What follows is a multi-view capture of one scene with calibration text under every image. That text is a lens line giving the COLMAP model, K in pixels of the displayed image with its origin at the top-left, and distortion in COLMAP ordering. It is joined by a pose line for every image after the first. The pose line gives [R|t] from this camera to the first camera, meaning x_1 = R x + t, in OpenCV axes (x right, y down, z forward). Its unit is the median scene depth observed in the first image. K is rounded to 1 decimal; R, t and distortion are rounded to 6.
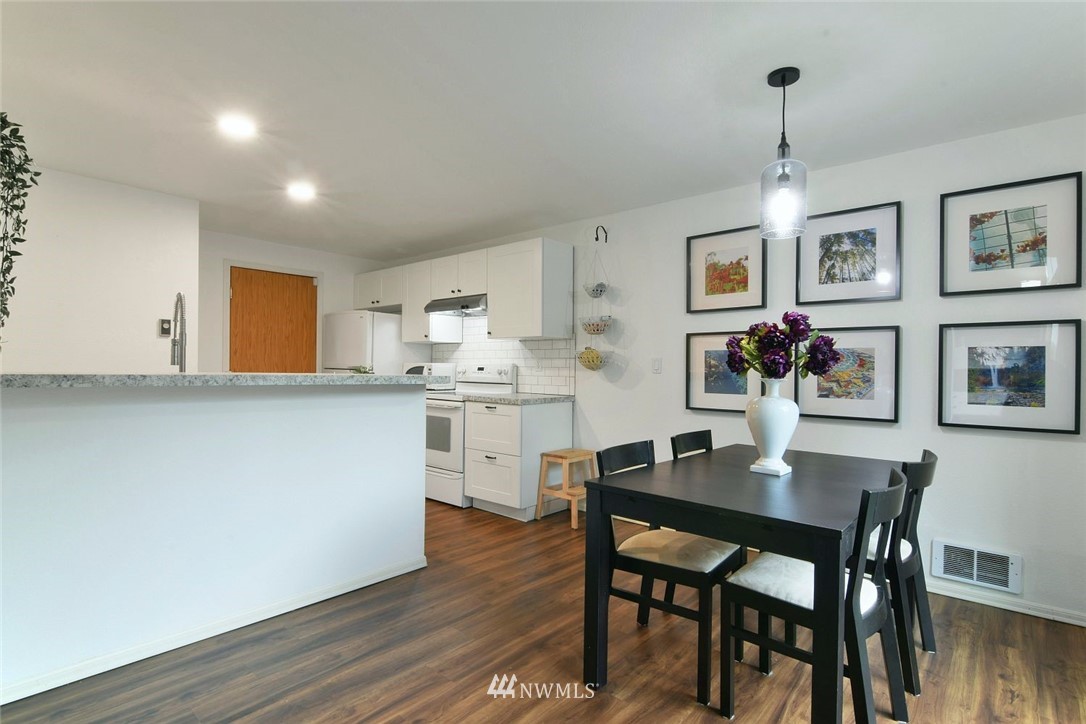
lens RADIAL K [[532.8, 0, 543.0], [0, 532.8, 362.0], [0, 0, 1]] dist [-0.002231, -0.000503]
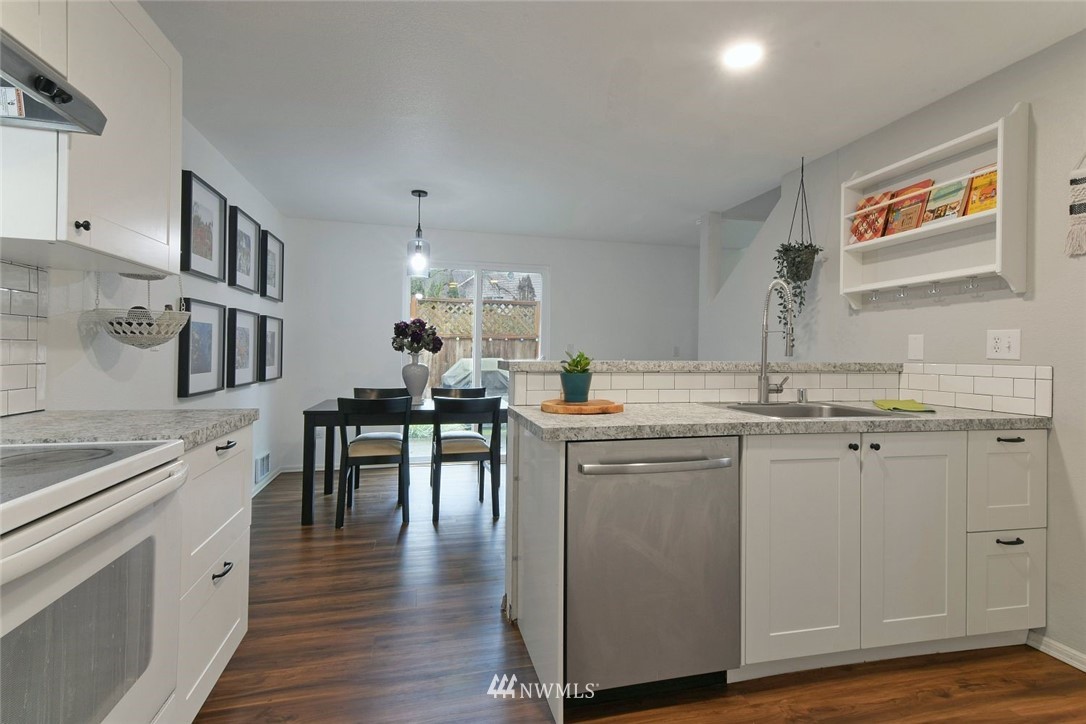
lens RADIAL K [[513.6, 0, 541.6], [0, 513.6, 346.0], [0, 0, 1]] dist [0.031845, 0.000052]
pose [[-0.814907, -0.017667, 0.579322, -0.547537], [-0.030208, 0.999471, -0.012014, 0.008653], [-0.578803, -0.027291, -0.815010, 1.250912]]
